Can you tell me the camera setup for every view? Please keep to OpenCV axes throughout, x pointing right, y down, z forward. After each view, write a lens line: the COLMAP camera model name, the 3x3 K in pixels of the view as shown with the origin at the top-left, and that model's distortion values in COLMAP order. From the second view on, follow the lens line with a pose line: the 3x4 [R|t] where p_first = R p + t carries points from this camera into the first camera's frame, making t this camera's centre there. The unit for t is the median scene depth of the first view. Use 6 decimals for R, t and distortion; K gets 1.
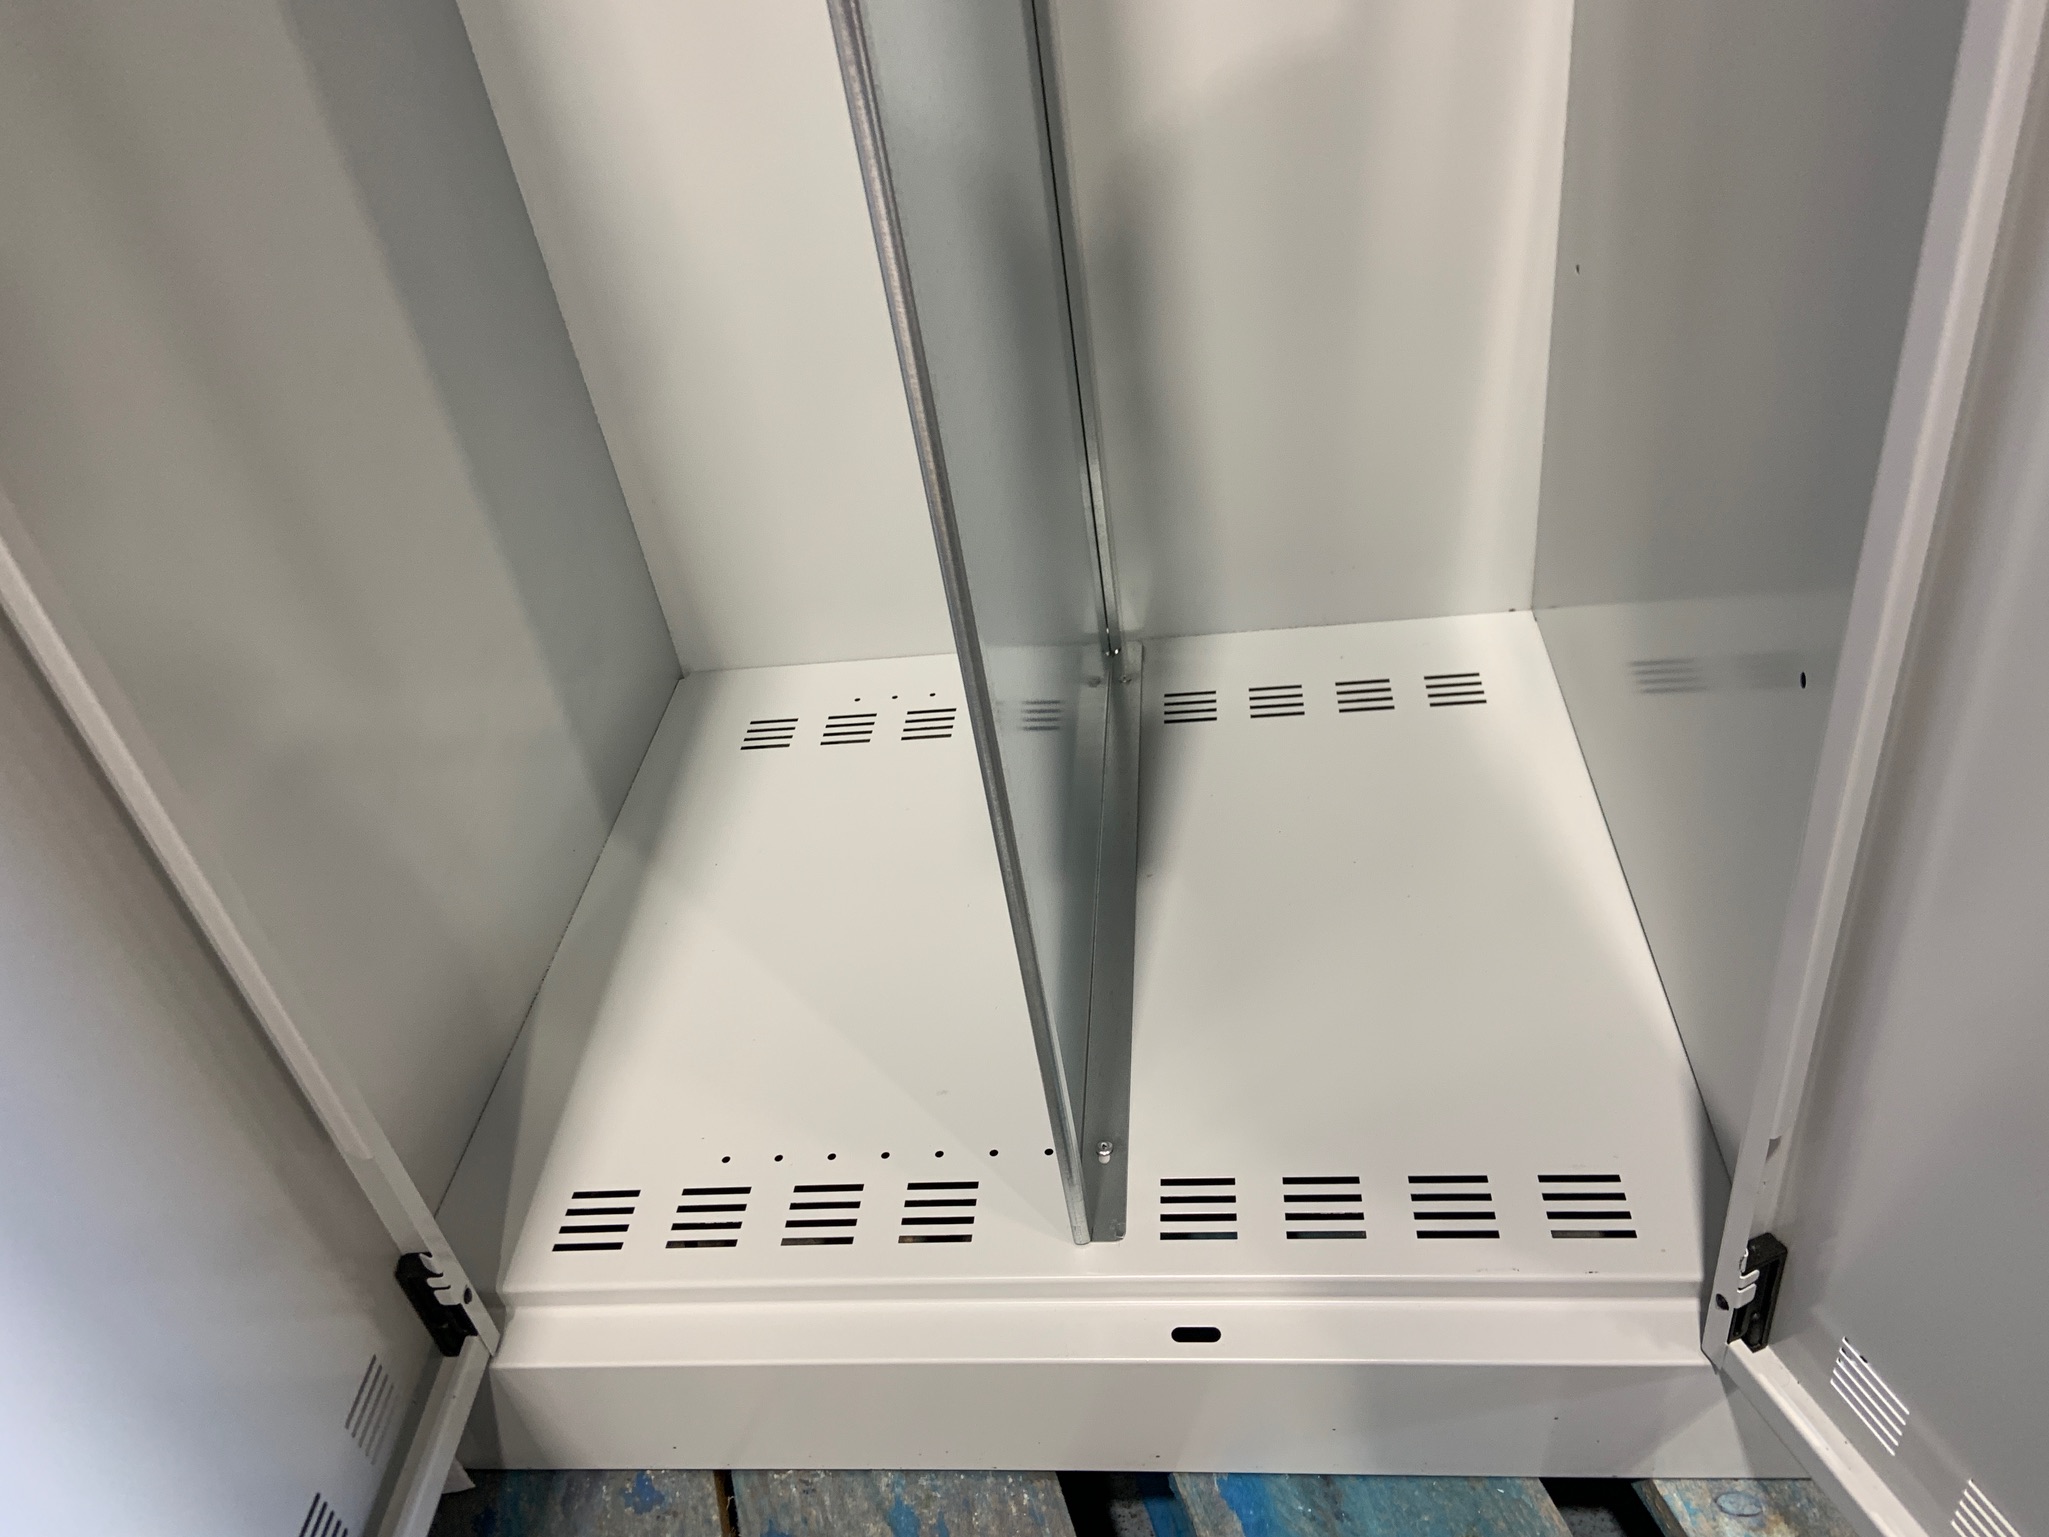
lens RADIAL K [[1624.9, 0, 1006.1], [0, 1624.9, 767.9], [0, 0, 1]] dist [0.101051, -0.132465]
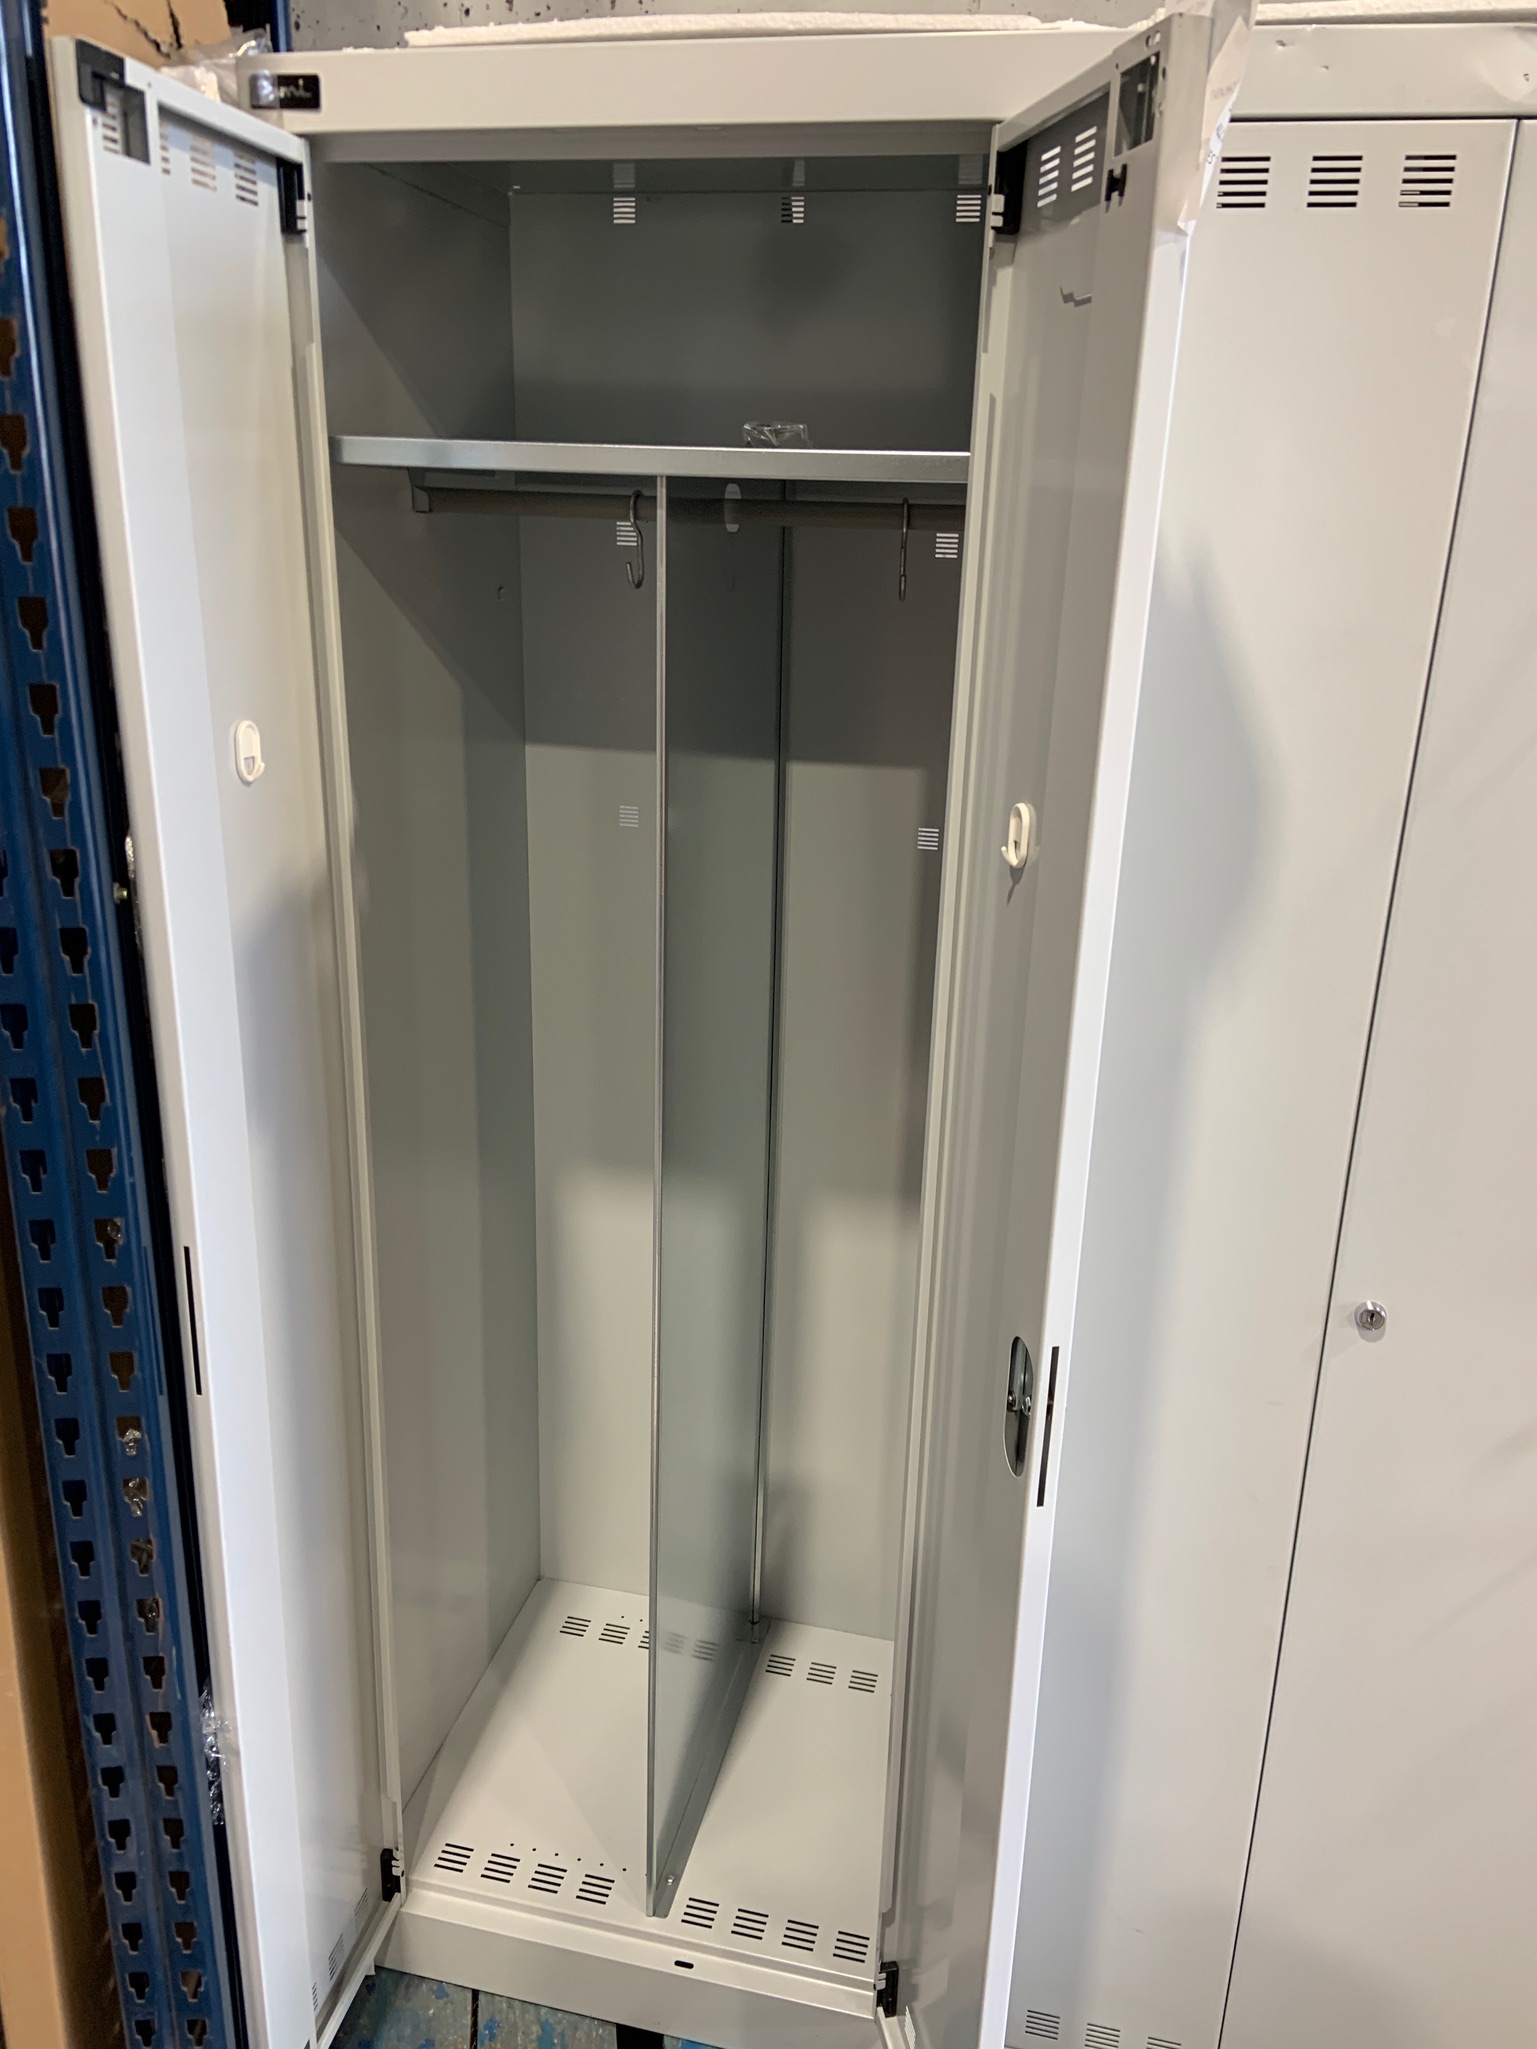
lens RADIAL K [[1624.9, 0, 772.5], [0, 1624.9, 1008.1], [0, 0, 1]] dist [0.101051, -0.132465]
pose [[0.975324, 0.205617, -0.080405, 0.137293], [-0.220445, 0.927002, -0.303433, -0.235675], [0.012145, 0.313670, 0.949454, -1.639780]]
